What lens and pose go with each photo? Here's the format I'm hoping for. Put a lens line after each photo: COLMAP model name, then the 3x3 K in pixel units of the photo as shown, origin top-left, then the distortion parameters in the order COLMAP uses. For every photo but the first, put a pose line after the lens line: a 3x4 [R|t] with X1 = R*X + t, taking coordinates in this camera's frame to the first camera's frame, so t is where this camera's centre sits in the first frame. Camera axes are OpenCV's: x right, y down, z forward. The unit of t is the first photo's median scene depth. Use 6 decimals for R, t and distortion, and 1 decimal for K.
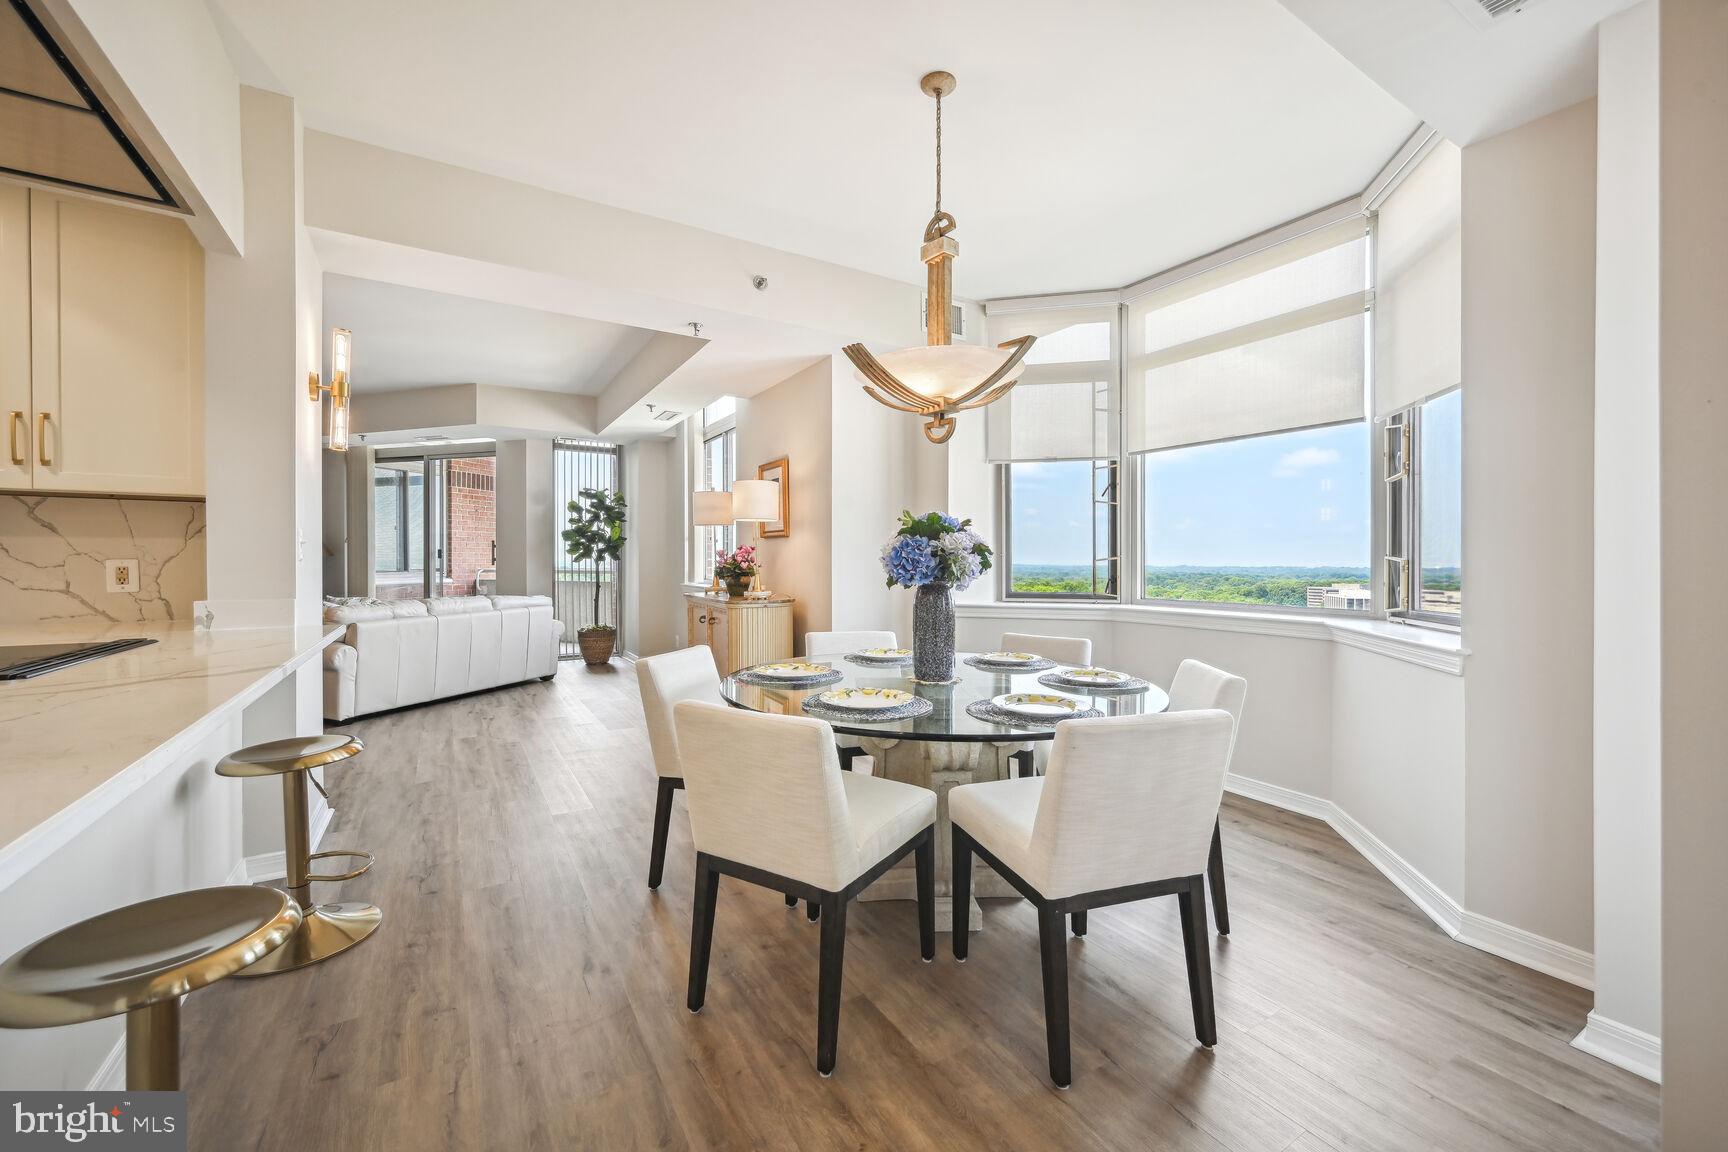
lens RADIAL K [[681.0, 0, 880.3], [0, 681.0, 564.2], [0, 0, 1]] dist [0.000038, 0.000060]
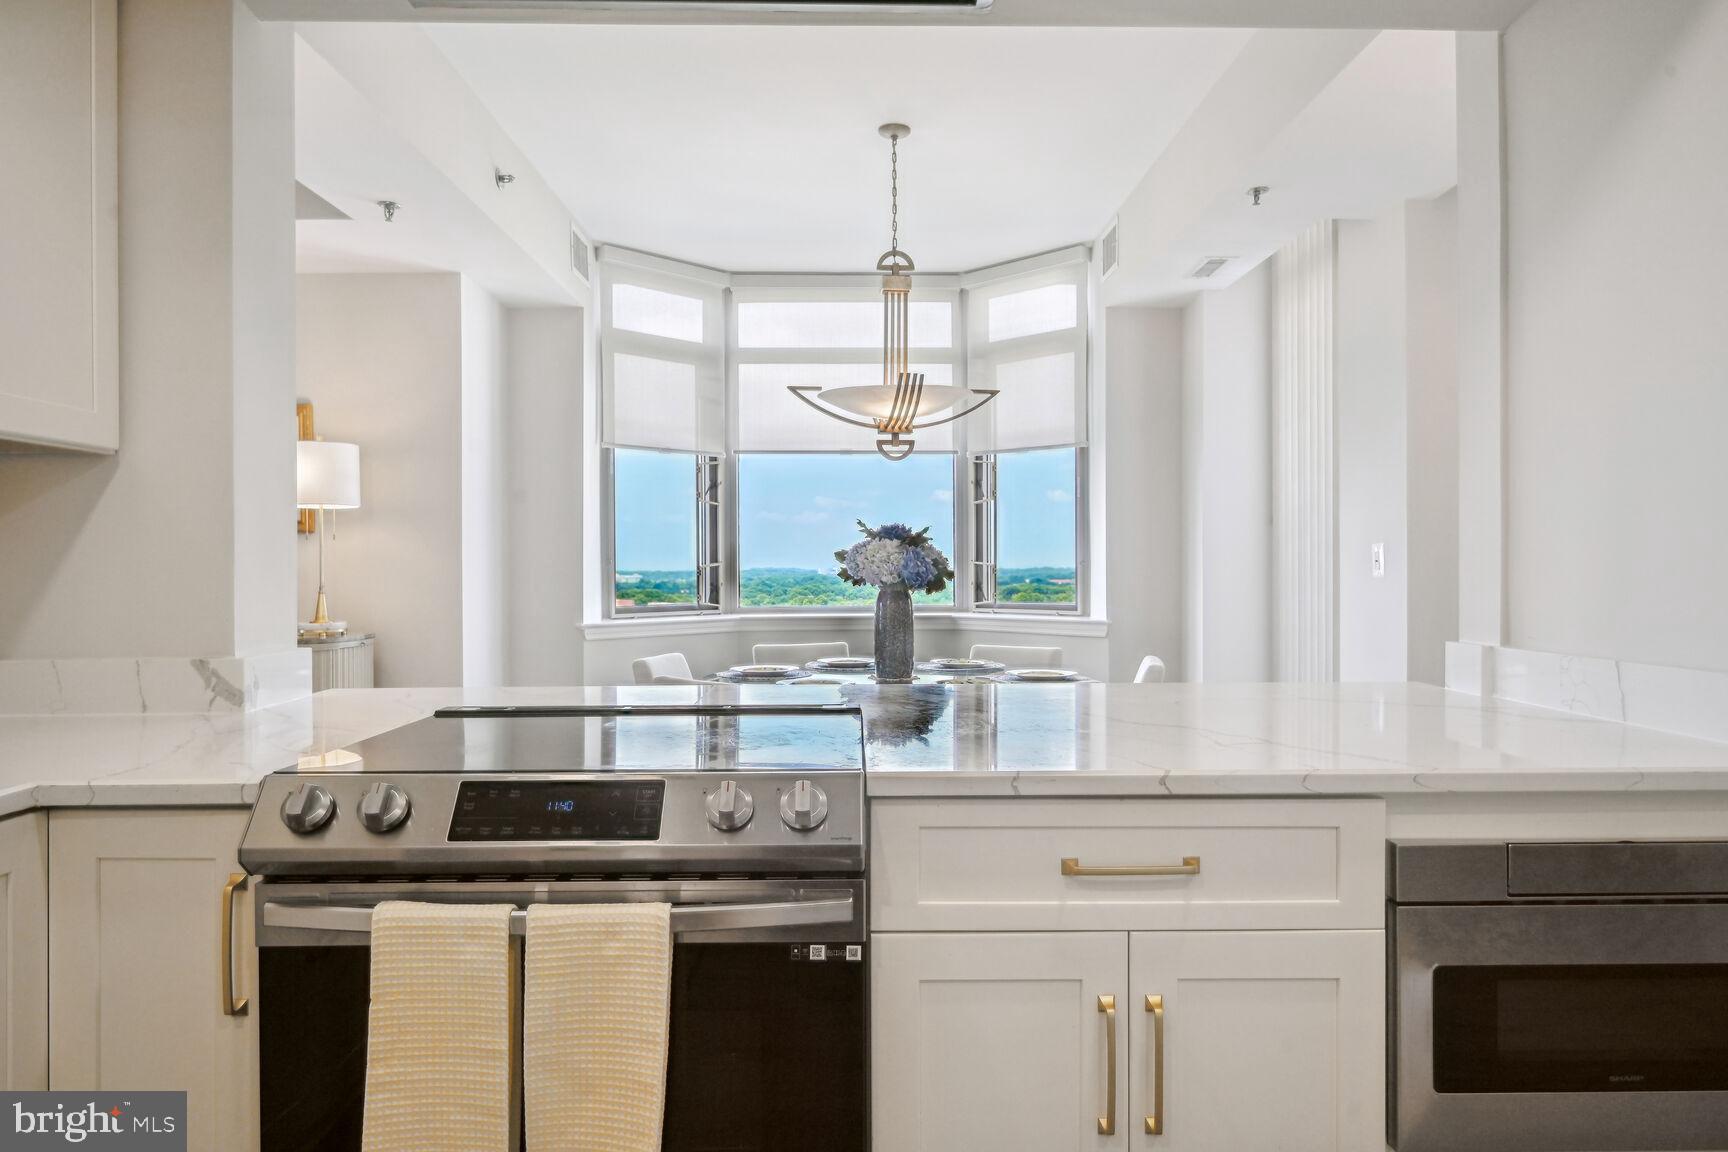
lens RADIAL K [[1087.7, 0, 856.1], [0, 1087.7, 570.6], [0, 0, 1]] dist [0.002568, 0.000056]
pose [[0.527982, -0.012945, 0.849157, -1.164673], [0.013532, 0.999885, 0.006829, -0.011993], [-0.849148, 0.007885, 0.528097, 0.114000]]
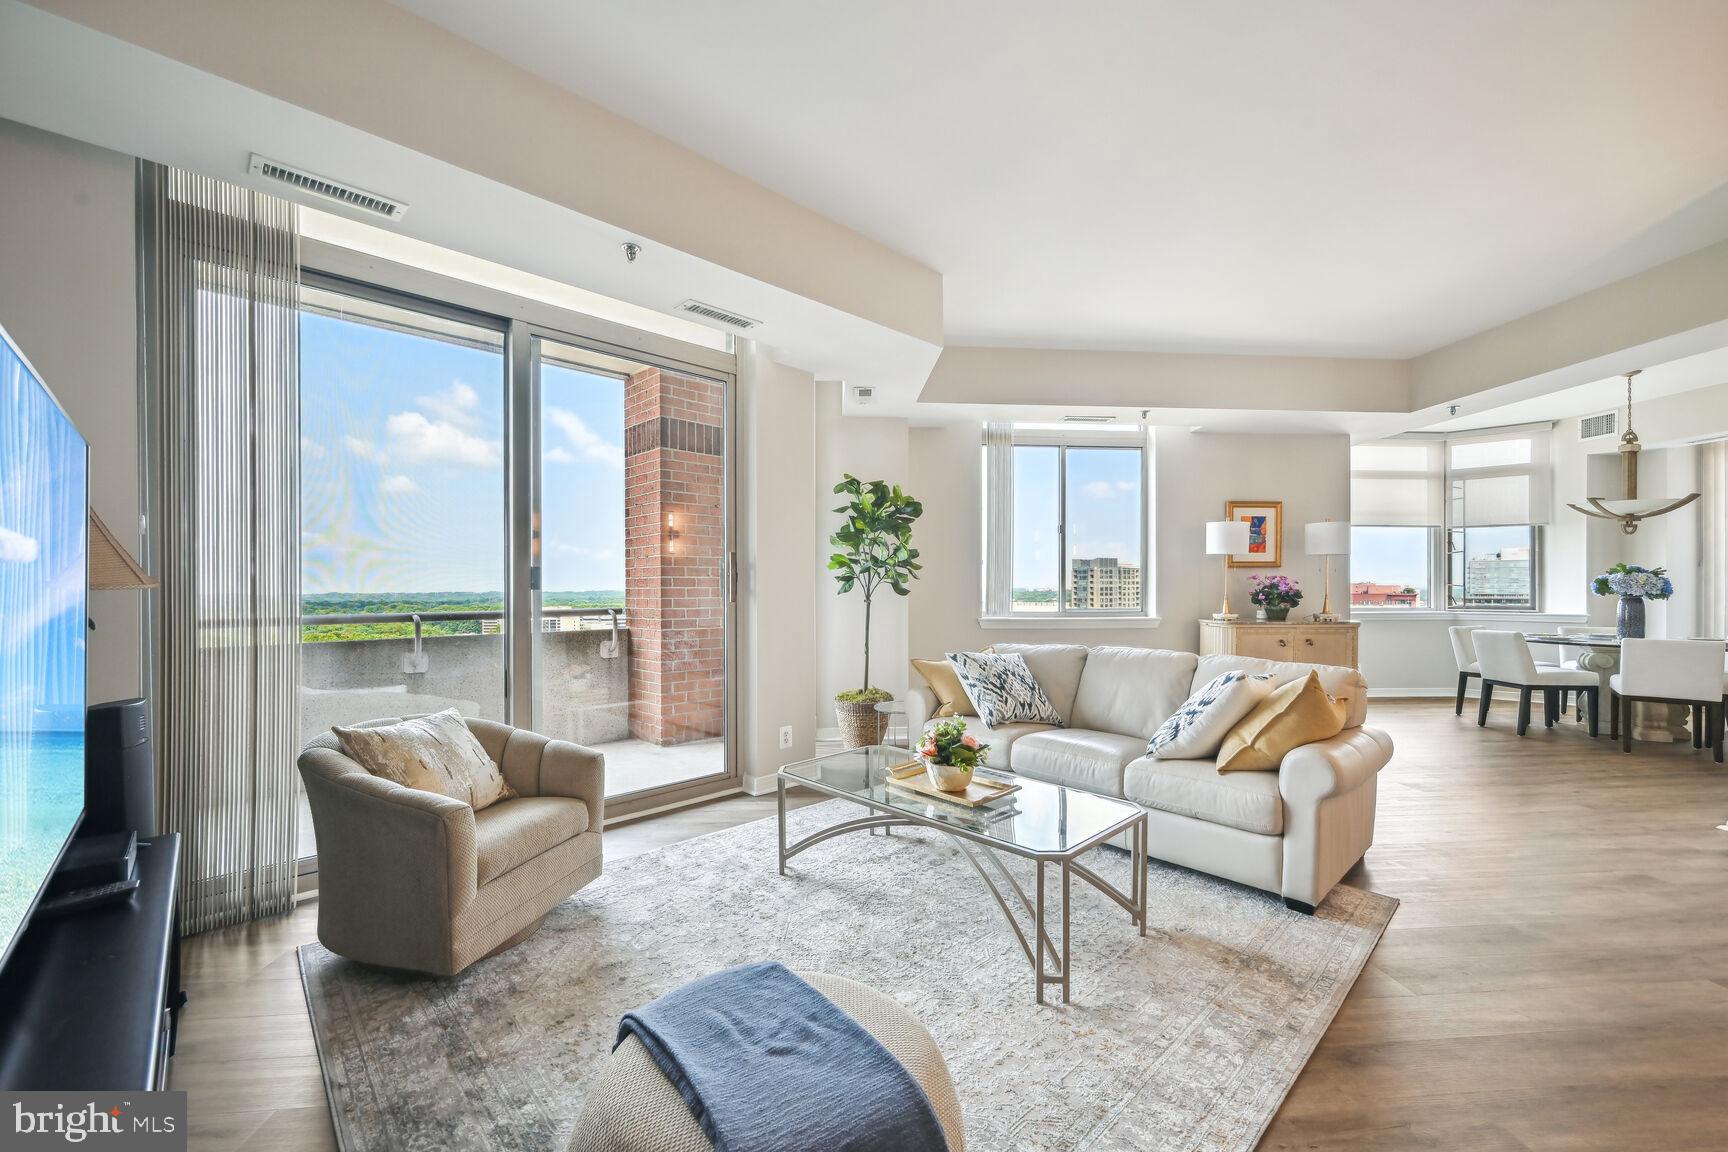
lens RADIAL K [[680.9, 0, 866.4], [0, 680.9, 586.8], [0, 0, 1]] dist [-0.000847, -0.000130]
pose [[0.481733, -0.004475, 0.876306, -2.491165], [0.012273, 0.999923, -0.001641, -0.024507], [-0.876232, 0.011546, 0.481751, 1.728656]]
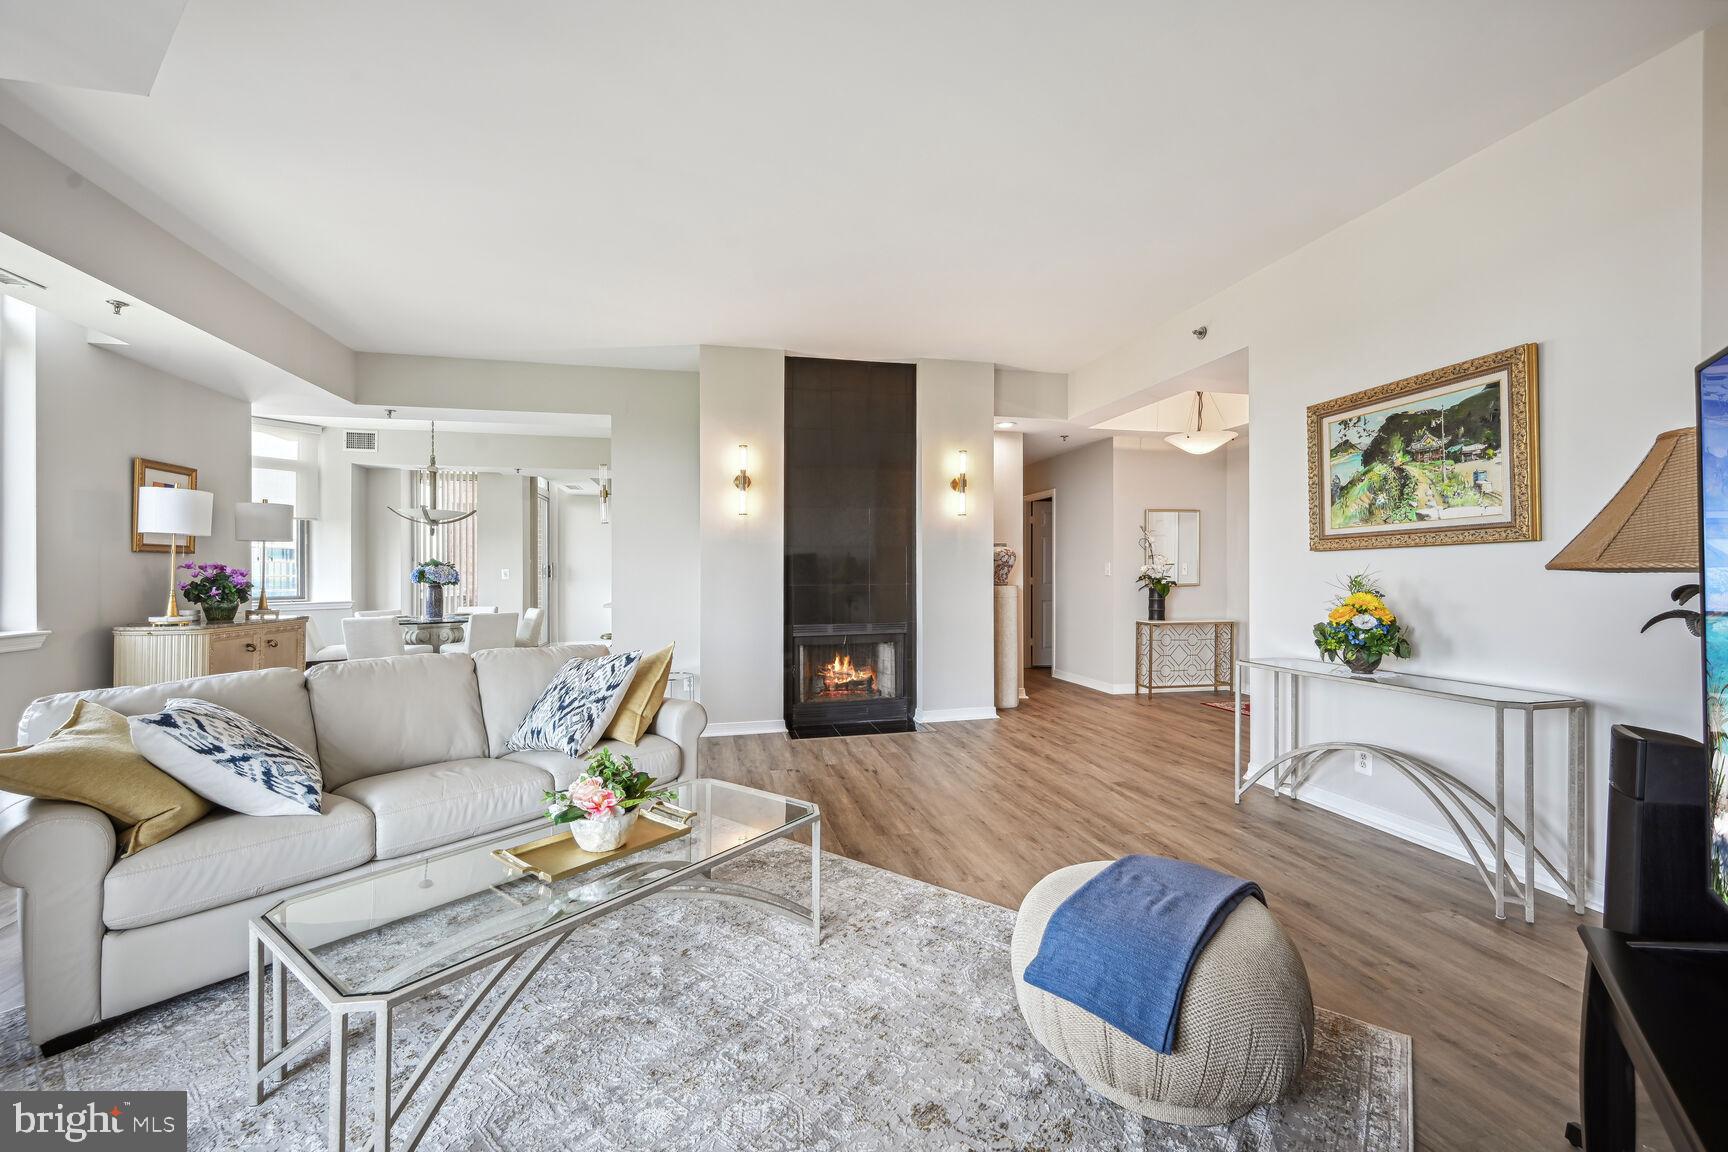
lens RADIAL K [[702.3, 0, 864.0], [0, 702.3, 576.0], [0, 0, 1]] dist [-0.000275, -0.000003]
pose [[-0.941041, -0.001954, 0.338286, -2.152424], [0.004353, 0.999831, 0.017884, -0.040505], [-0.338264, 0.018302, -0.940873, 2.601135]]
